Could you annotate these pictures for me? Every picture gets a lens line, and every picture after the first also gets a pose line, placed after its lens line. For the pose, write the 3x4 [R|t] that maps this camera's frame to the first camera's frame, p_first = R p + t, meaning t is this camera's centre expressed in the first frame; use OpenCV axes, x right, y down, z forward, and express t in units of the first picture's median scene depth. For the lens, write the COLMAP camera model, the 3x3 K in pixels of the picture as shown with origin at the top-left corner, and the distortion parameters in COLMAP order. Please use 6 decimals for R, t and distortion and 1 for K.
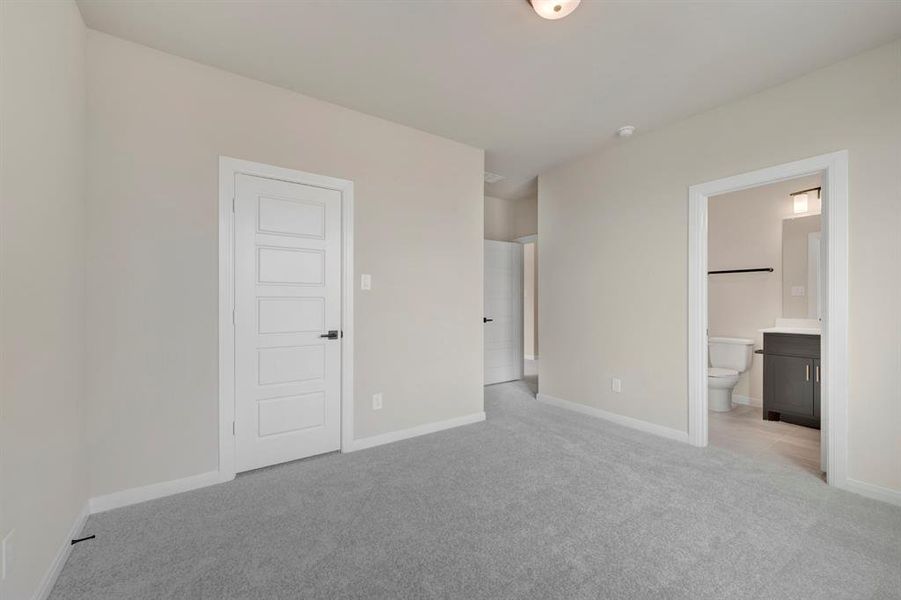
lens RADIAL K [[367.6, 0, 450.1], [0, 367.6, 297.9], [0, 0, 1]] dist [0.019914, -0.000015]
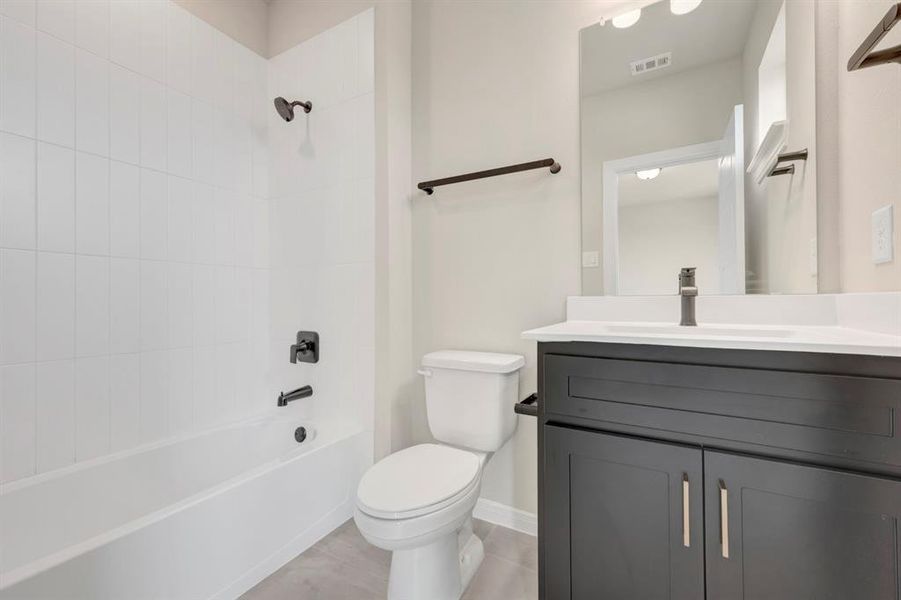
lens RADIAL K [[367.6, 0, 450.1], [0, 367.6, 297.9], [0, 0, 1]] dist [0.019914, -0.000015]
pose [[0.890631, 0.007329, 0.454668, 0.611479], [0.001817, 0.999805, -0.019677, 0.059644], [-0.454724, 0.018351, 0.890443, 0.731598]]
